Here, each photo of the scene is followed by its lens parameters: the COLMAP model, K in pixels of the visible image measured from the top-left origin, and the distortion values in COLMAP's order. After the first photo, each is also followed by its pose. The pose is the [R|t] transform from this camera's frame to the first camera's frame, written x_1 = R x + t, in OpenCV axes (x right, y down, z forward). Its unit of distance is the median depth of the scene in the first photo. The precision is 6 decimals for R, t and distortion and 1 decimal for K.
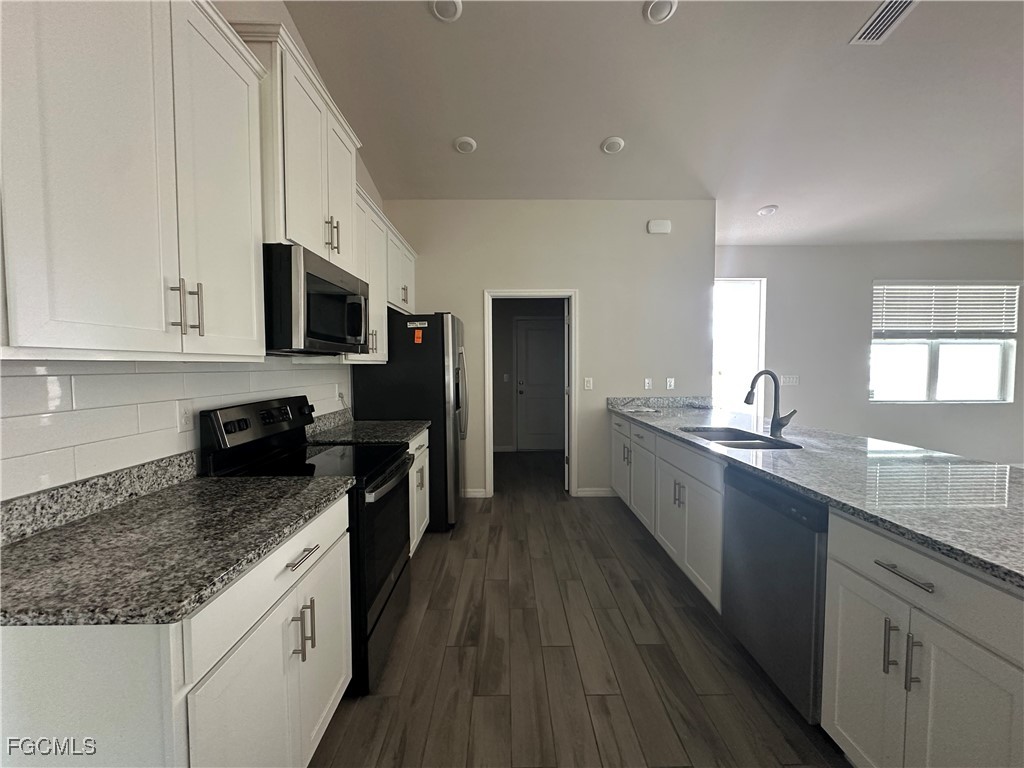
lens RADIAL K [[409.7, 0, 512.0], [0, 409.7, 384.0], [0, 0, 1]] dist [-0.003636, 0.001125]
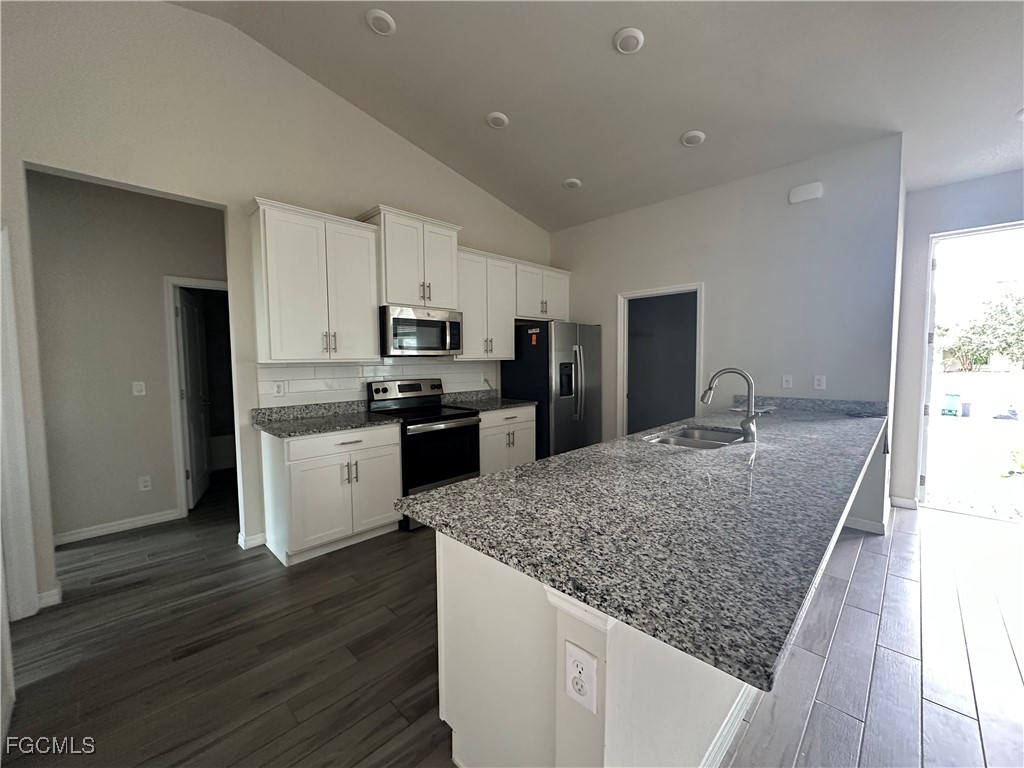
lens RADIAL K [[409.7, 0, 512.0], [0, 409.7, 384.0], [0, 0, 1]] dist [-0.003636, 0.001125]
pose [[0.701443, 0.043182, -0.711416, 0.697767], [-0.027028, 0.999057, 0.033992, -0.012633], [0.712213, -0.004615, 0.701948, -0.011654]]
